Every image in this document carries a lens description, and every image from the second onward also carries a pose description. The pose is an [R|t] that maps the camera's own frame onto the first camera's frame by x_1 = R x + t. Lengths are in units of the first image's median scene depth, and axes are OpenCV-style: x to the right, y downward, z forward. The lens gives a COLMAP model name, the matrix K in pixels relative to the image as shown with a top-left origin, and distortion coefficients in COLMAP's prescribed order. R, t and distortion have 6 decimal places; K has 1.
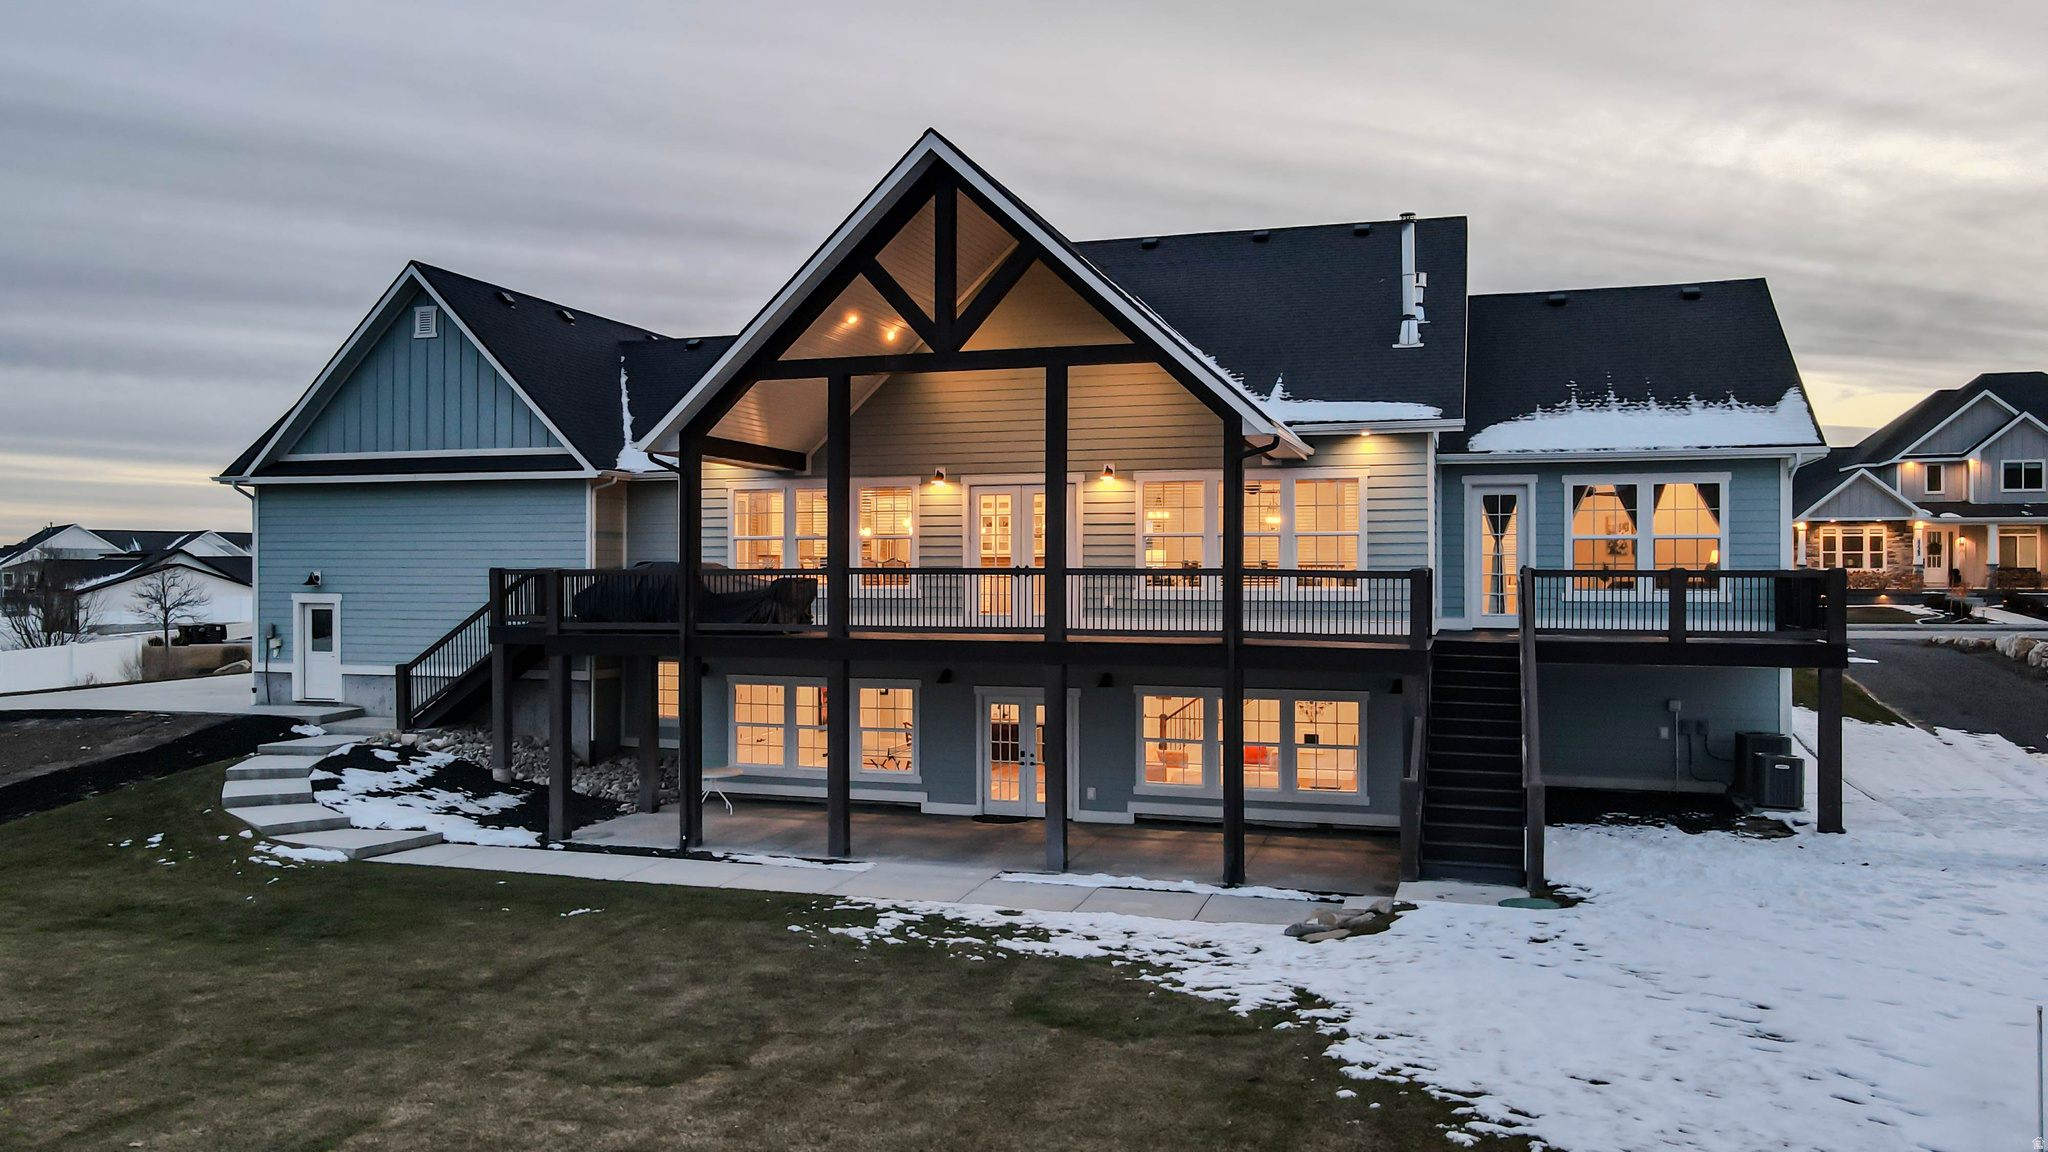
lens RADIAL K [[1506.7, 0, 995.7], [0, 1506.7, 573.4], [0, 0, 1]] dist [0.013784, 0.004344]
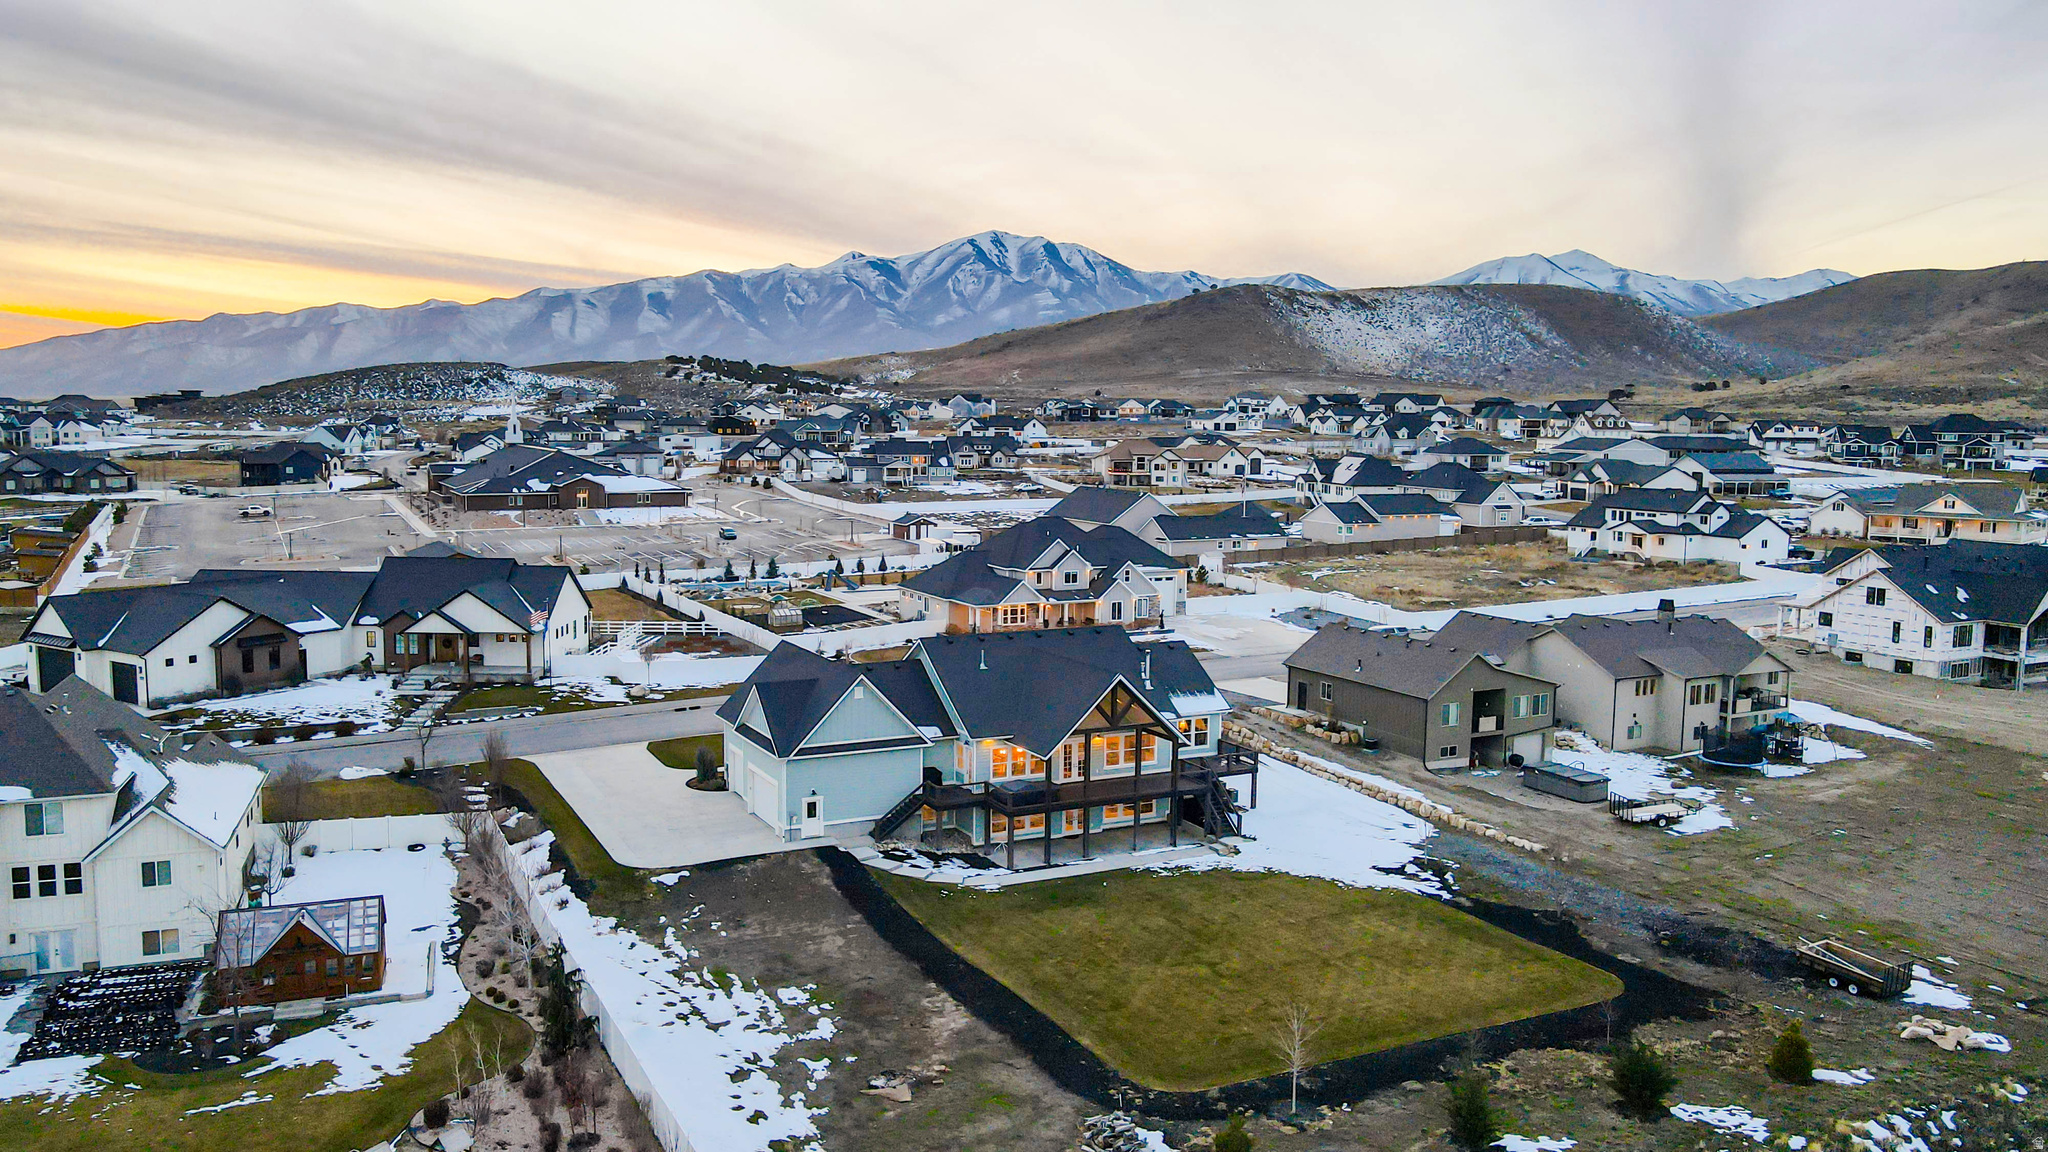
lens RADIAL K [[1510.3, 0, 994.4], [0, 1510.3, 580.0], [0, 0, 1]] dist [-0.005946, 0.062267]
pose [[0.709714, -0.071464, 0.700856, -2.619592], [-0.012127, 0.993455, 0.113580, -0.850242], [-0.704386, -0.089108, 0.704202, -1.316632]]
